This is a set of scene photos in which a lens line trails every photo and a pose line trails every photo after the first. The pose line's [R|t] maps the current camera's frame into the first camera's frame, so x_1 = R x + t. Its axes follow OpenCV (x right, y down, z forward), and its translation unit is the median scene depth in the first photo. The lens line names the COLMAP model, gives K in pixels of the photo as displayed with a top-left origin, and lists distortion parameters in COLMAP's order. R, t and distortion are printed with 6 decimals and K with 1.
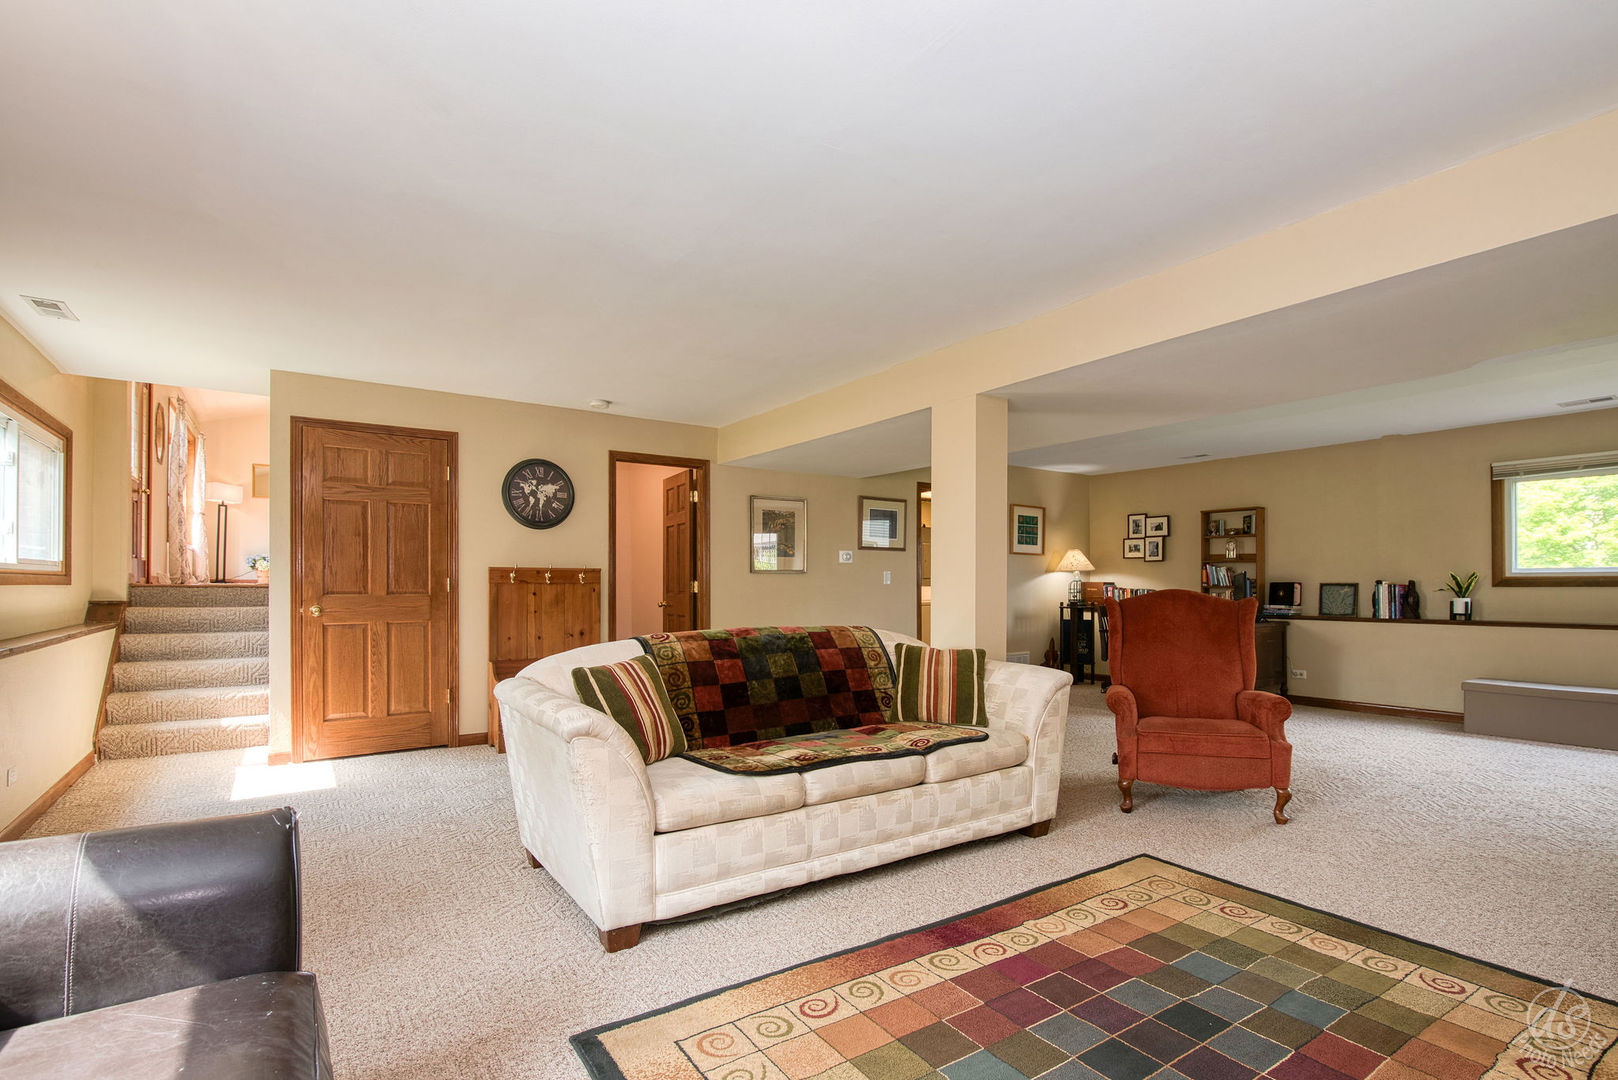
lens RADIAL K [[758.0, 0, 818.1], [0, 758.0, 567.5], [0, 0, 1]] dist [-0.021537, -0.000142]
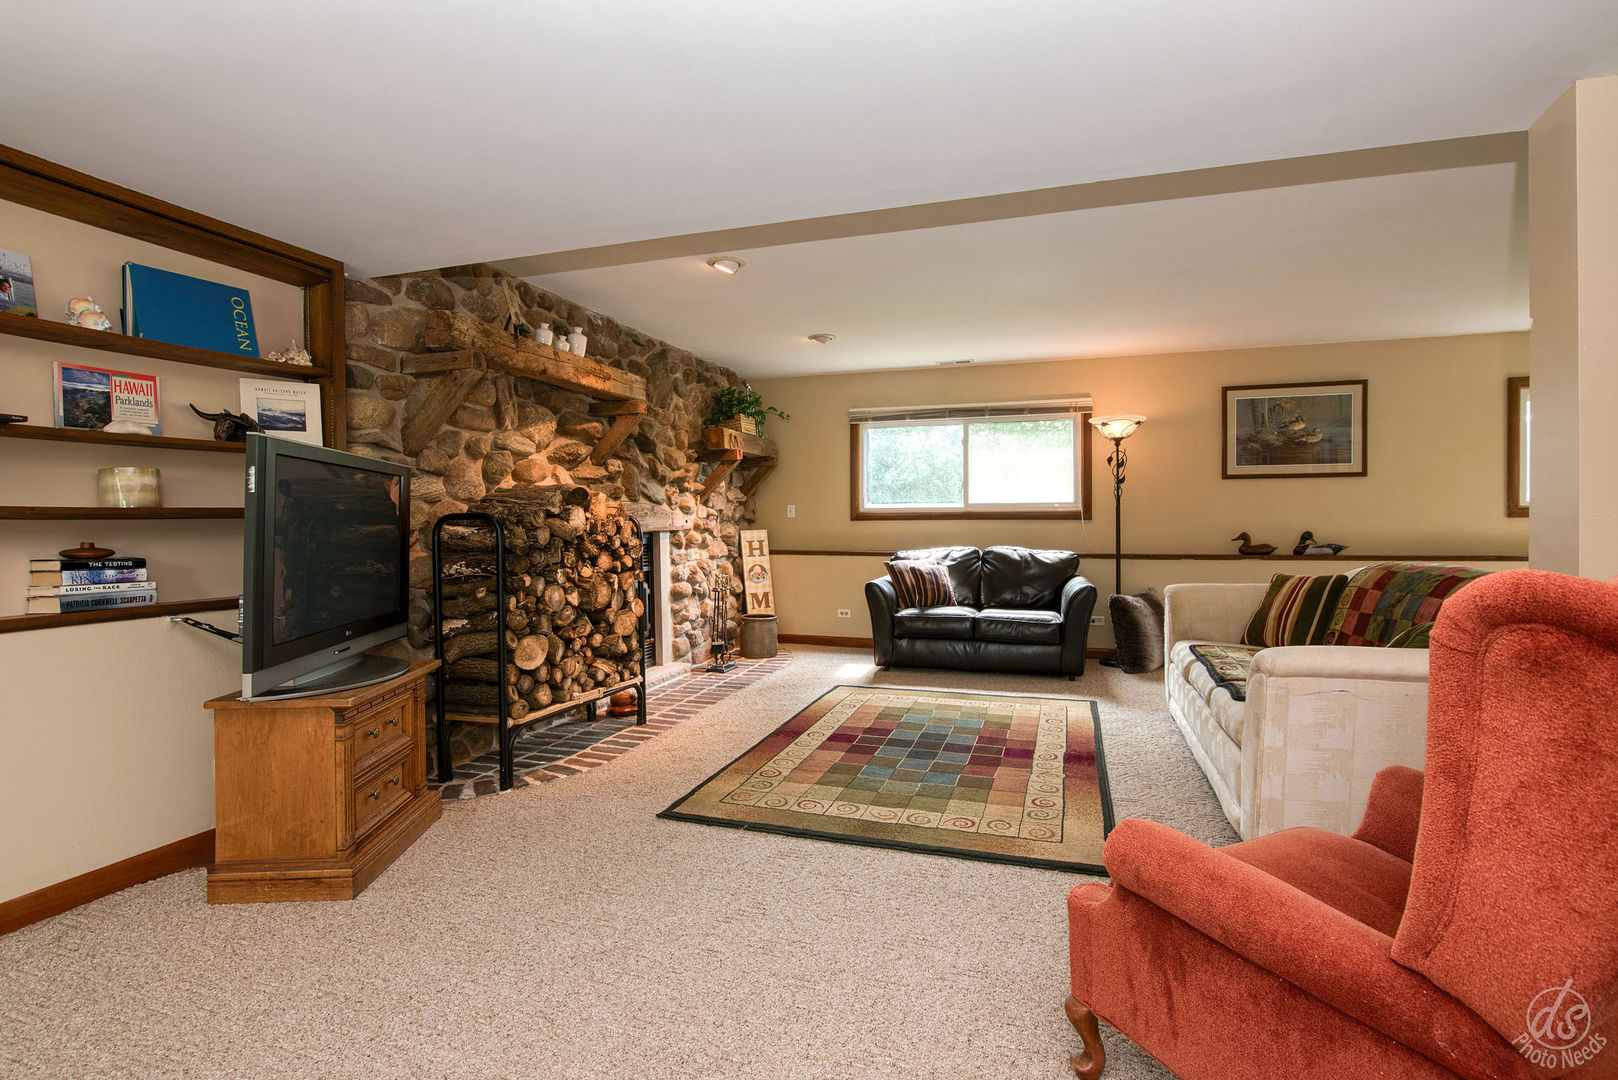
lens RADIAL K [[752.1, 0, 806.9], [0, 752.1, 534.9], [0, 0, 1]] dist [-0.022759, 0.000032]
pose [[-0.791278, 0.014708, -0.611279, 0.639618], [0.018462, 0.999830, 0.000158, 0.021416], [0.611177, -0.011160, -0.791415, 0.795633]]
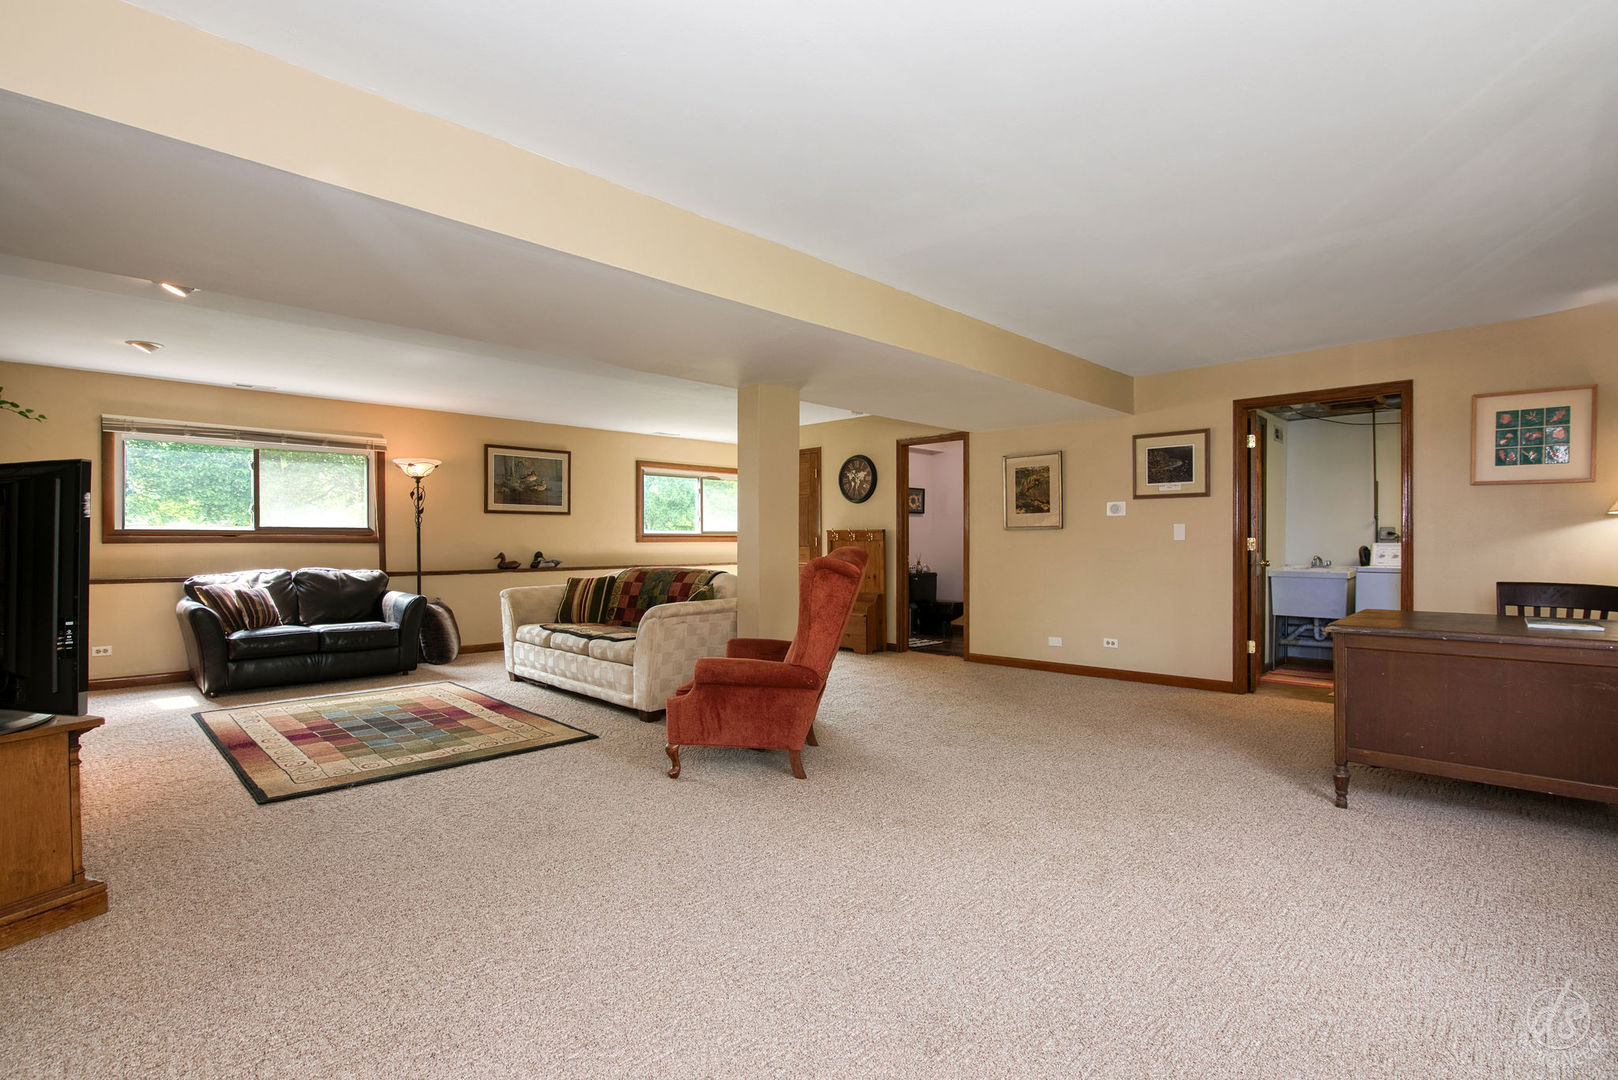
lens RADIAL K [[752.1, 0, 806.9], [0, 752.1, 534.9], [0, 0, 1]] dist [-0.022759, 0.000032]
pose [[0.187676, -0.009040, -0.982189, 1.054995], [0.022723, 0.999730, -0.004859, 0.015208], [0.981968, -0.021407, 0.187830, 0.640394]]
